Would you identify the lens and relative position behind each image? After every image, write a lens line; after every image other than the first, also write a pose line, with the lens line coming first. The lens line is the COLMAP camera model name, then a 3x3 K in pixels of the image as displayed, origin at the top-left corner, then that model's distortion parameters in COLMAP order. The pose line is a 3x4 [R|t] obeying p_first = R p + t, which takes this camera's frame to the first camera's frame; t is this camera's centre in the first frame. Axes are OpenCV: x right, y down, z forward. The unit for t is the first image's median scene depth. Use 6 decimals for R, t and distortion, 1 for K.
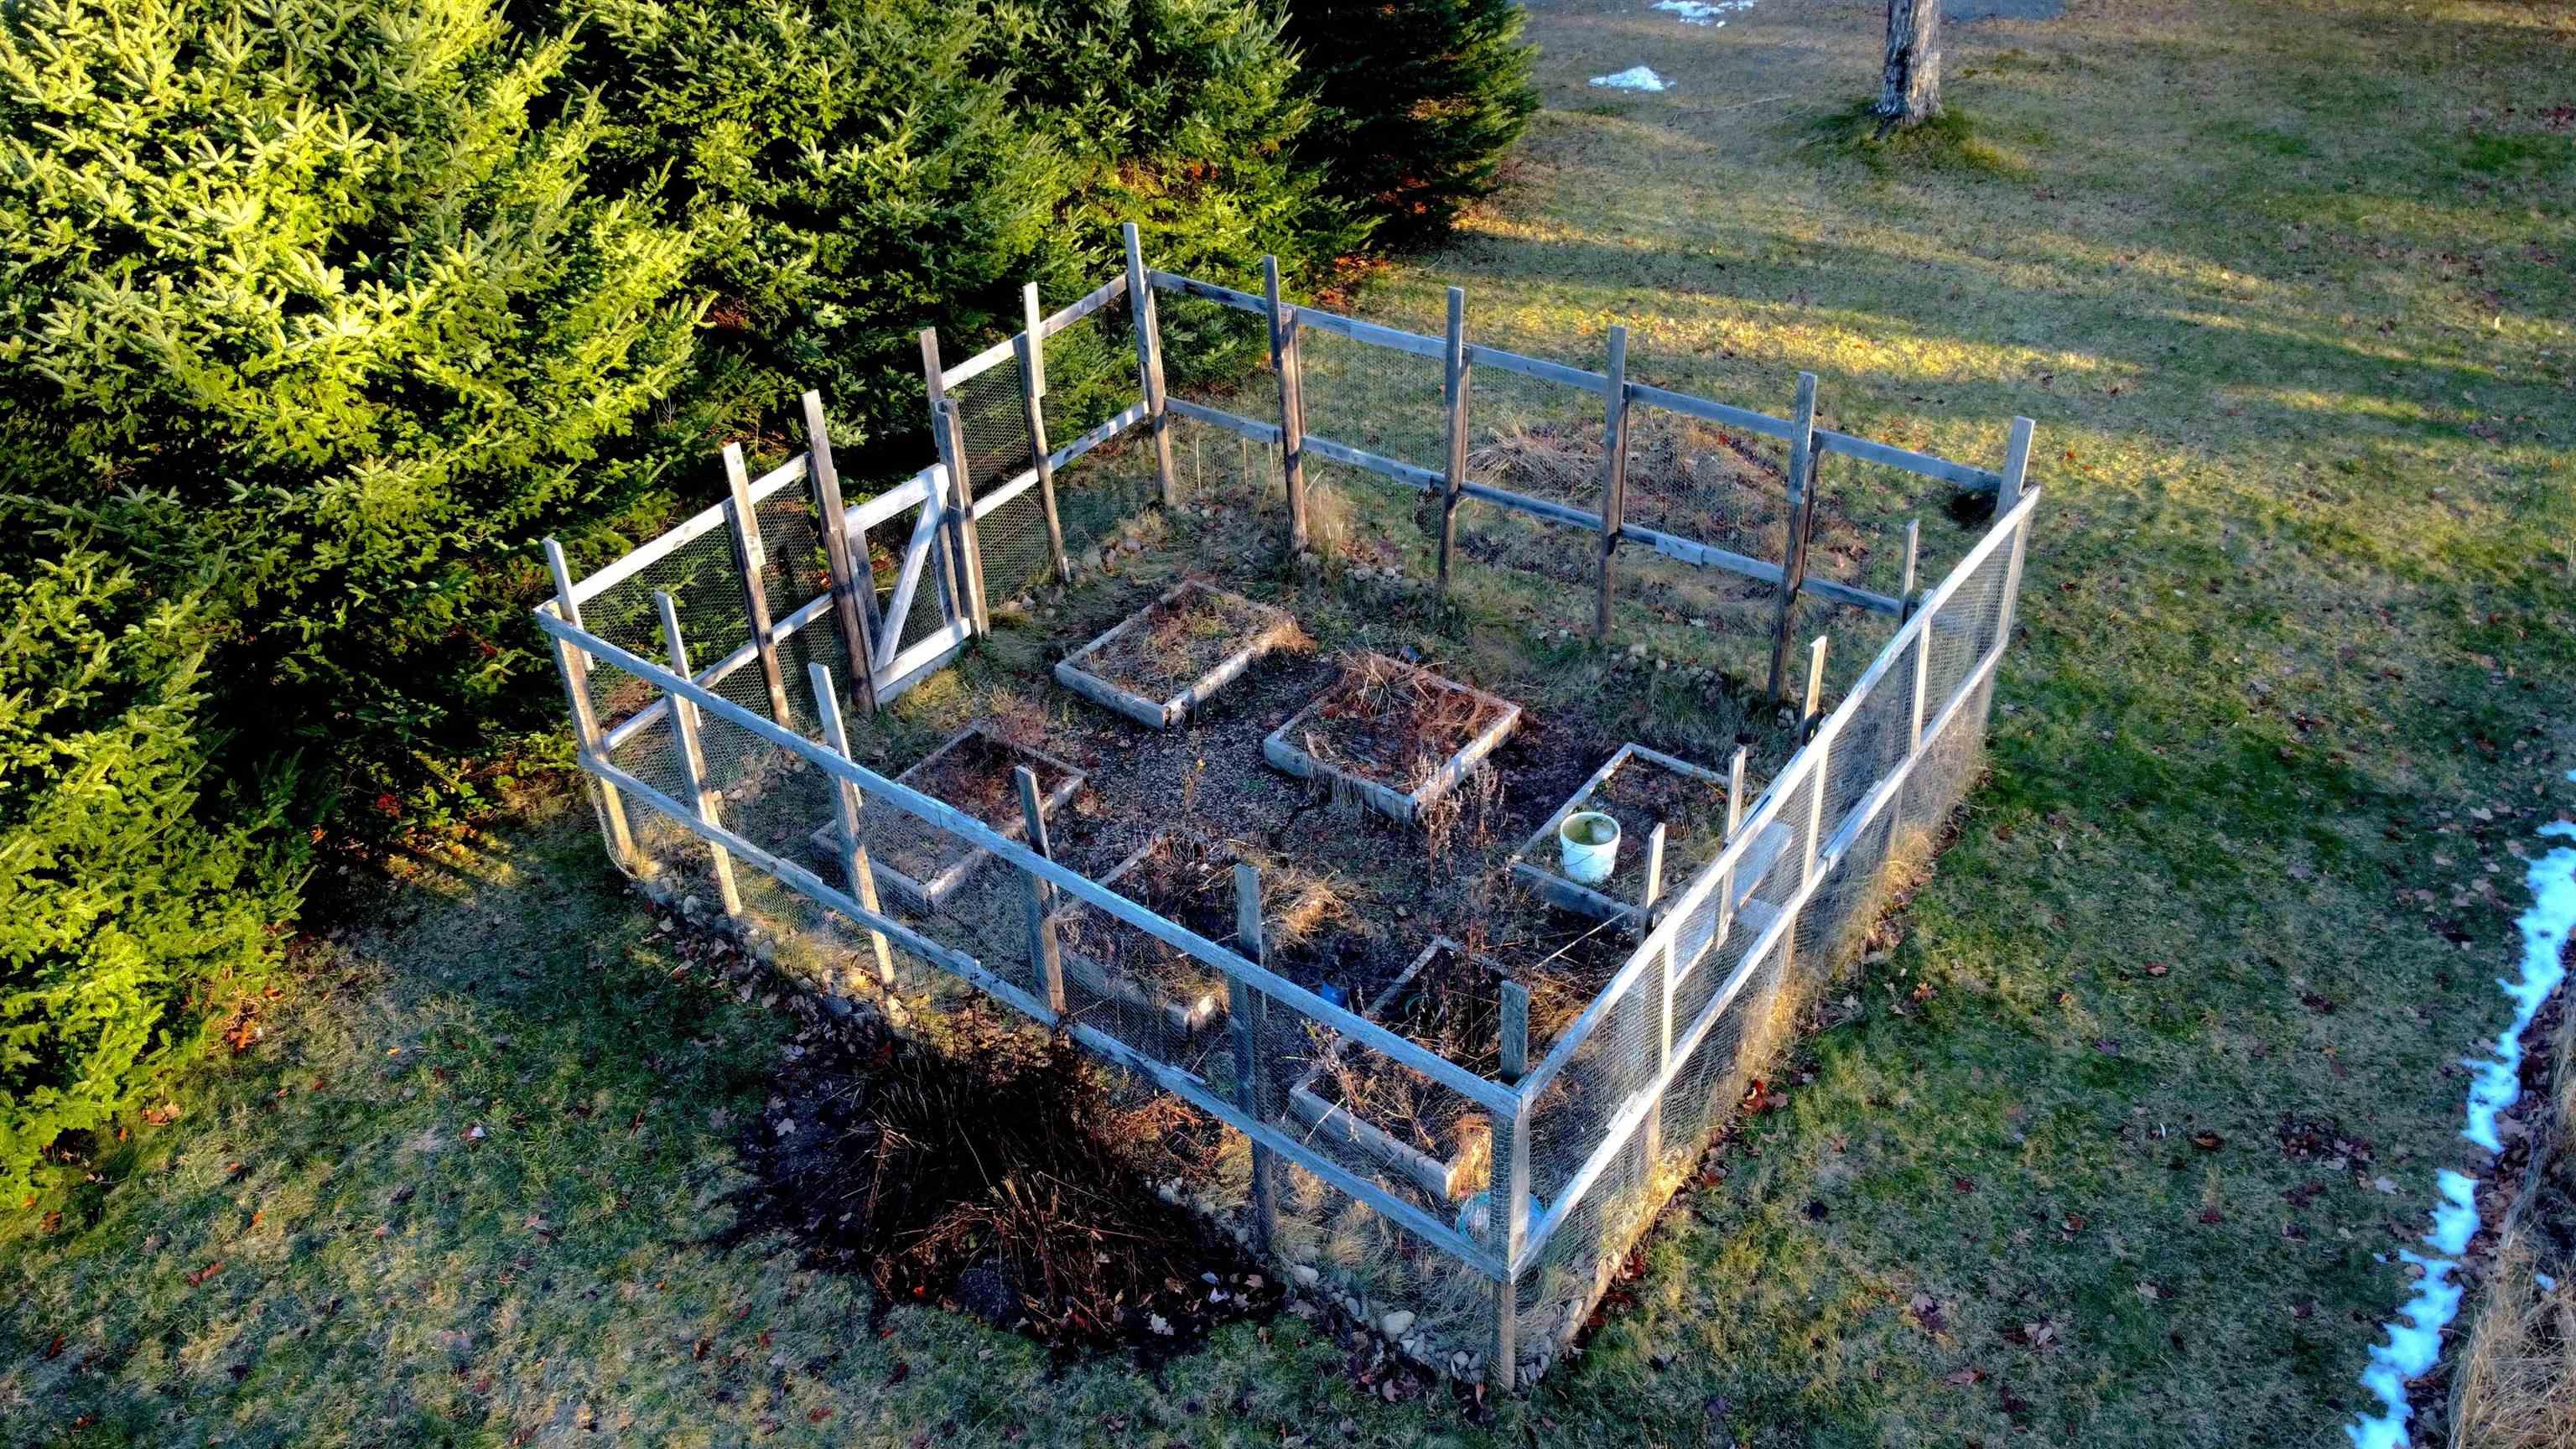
lens RADIAL K [[1887.8, 0, 1295.2], [0, 1887.8, 712.0], [0, 0, 1]] dist [0.004288, -0.058743]
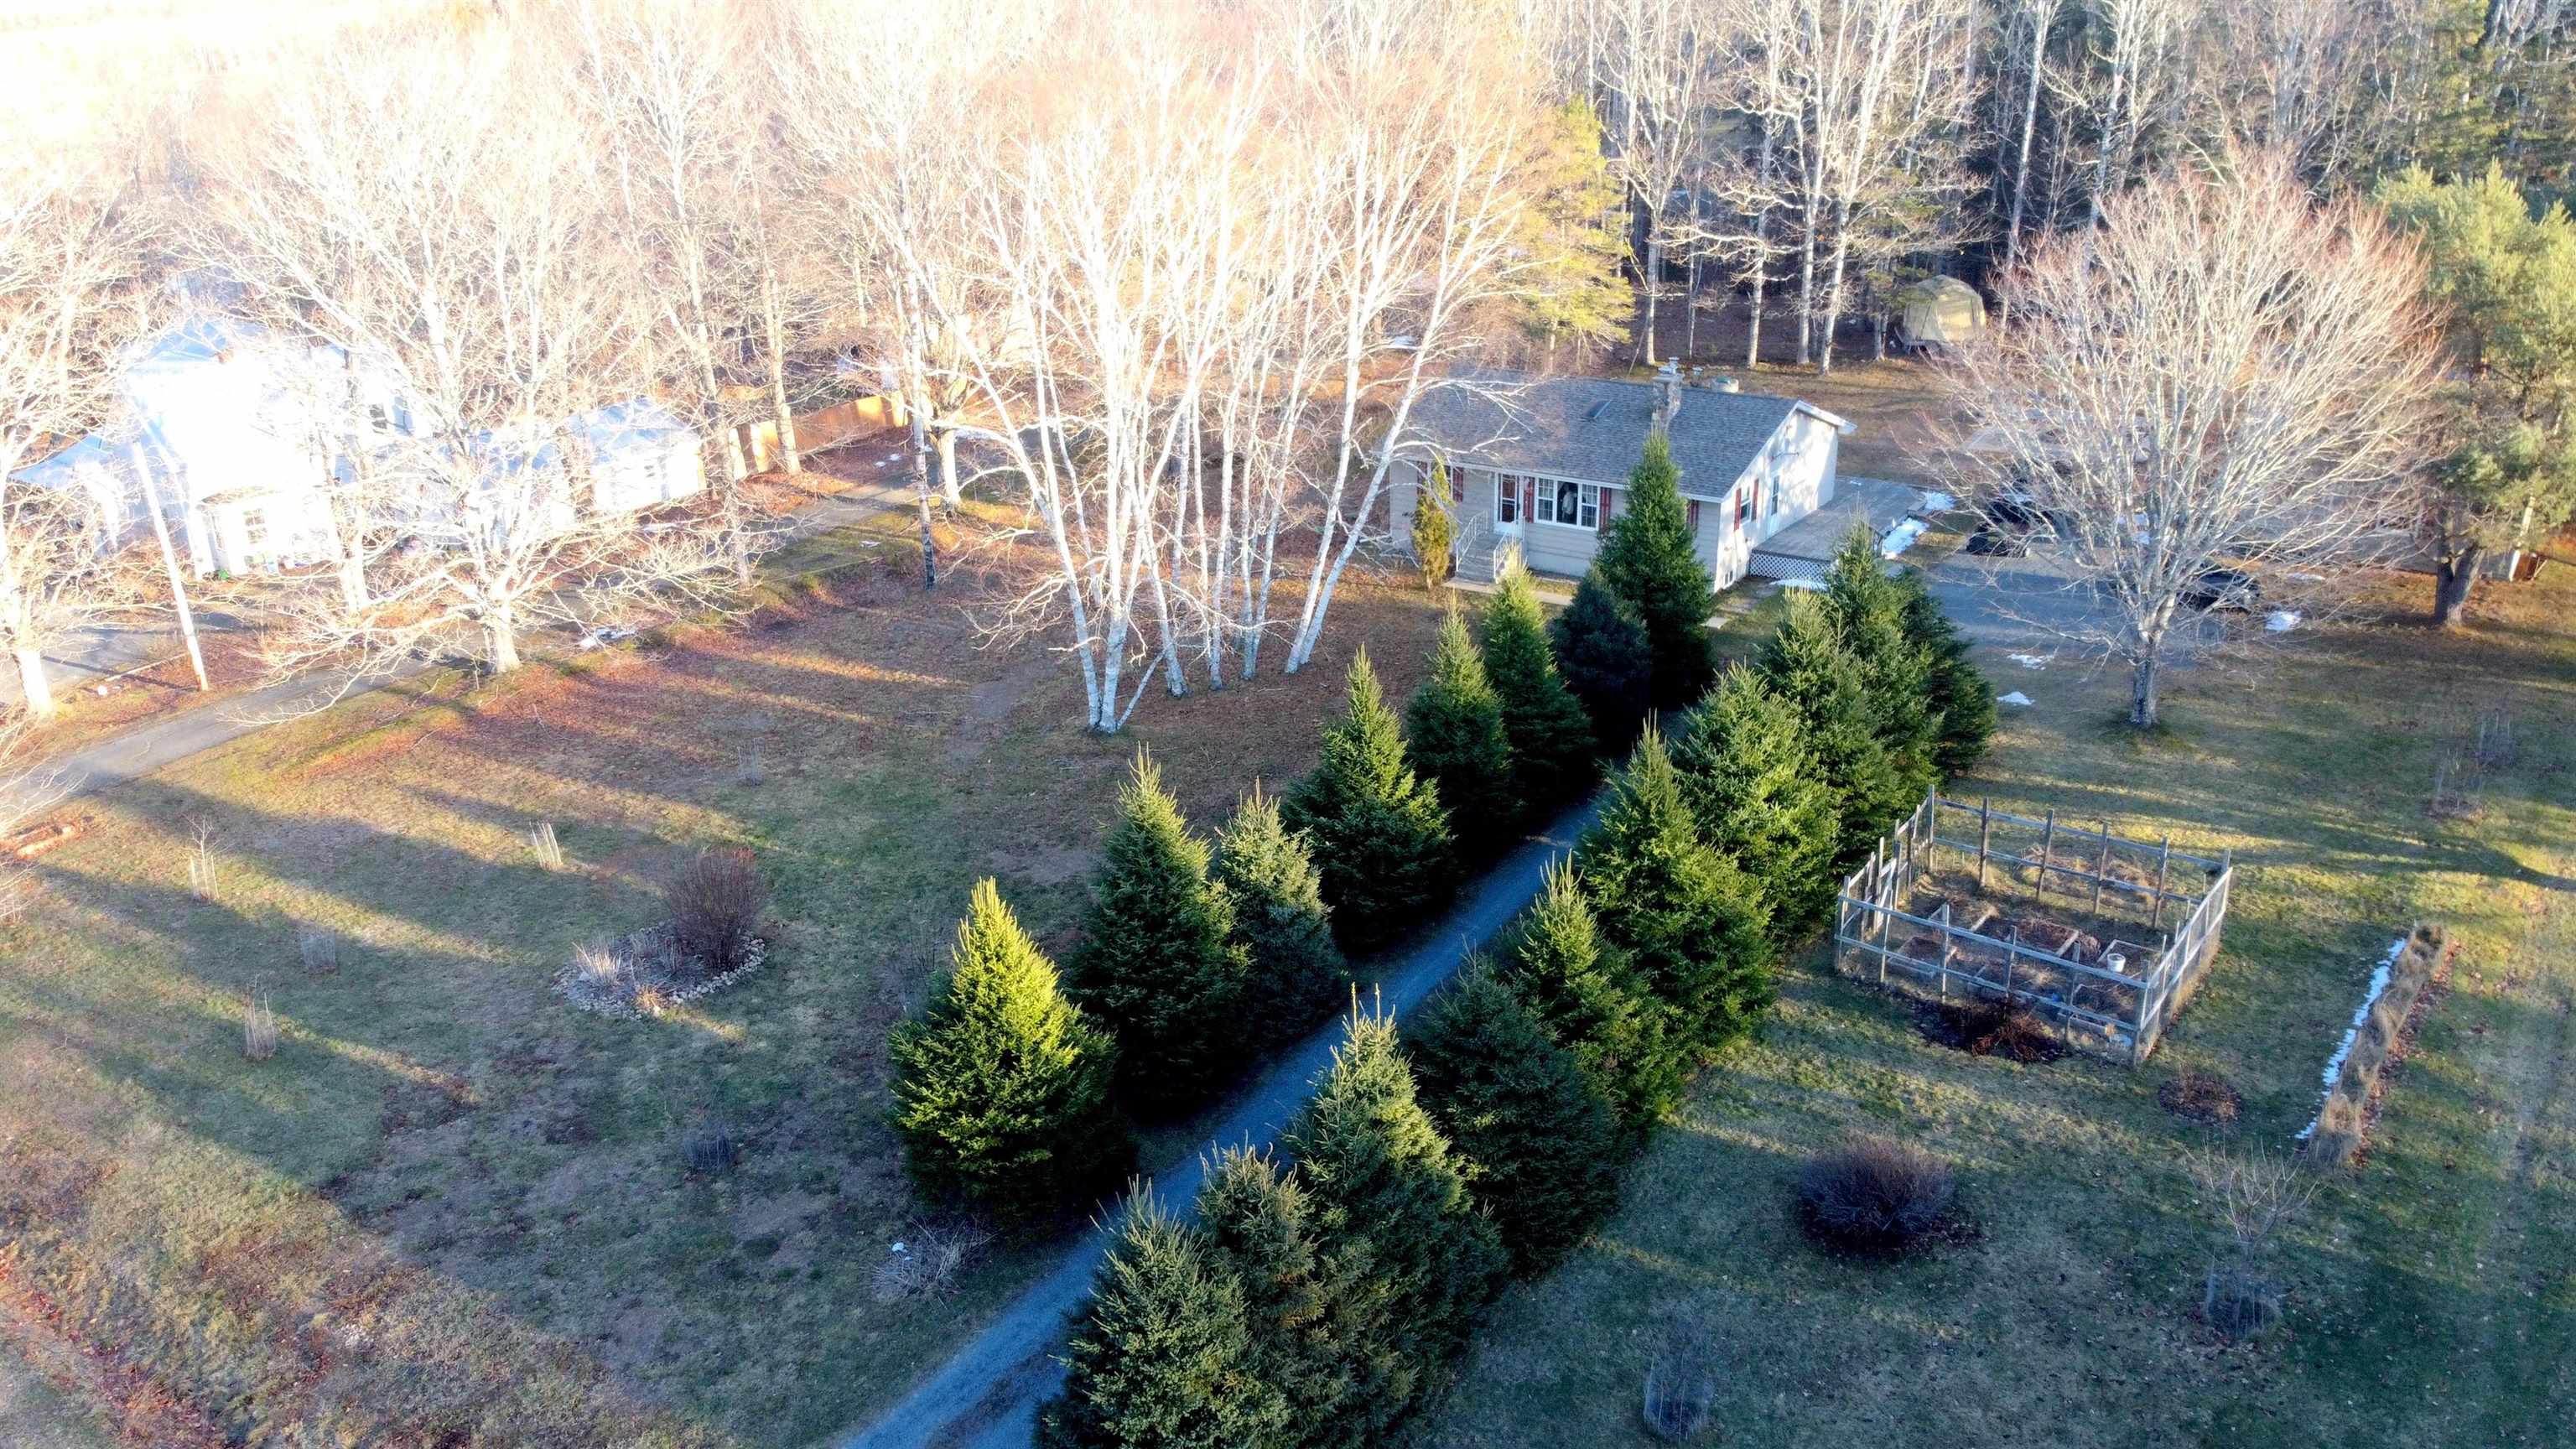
lens RADIAL K [[1891.7, 0, 1288.0], [0, 1891.7, 724.5], [0, 0, 1]] dist [-0.001874, 0.002351]
pose [[0.999075, 0.009586, -0.041916, -1.264081], [-0.017798, 0.979598, -0.200175, 0.368602], [0.039142, 0.200736, 0.978863, -2.686138]]
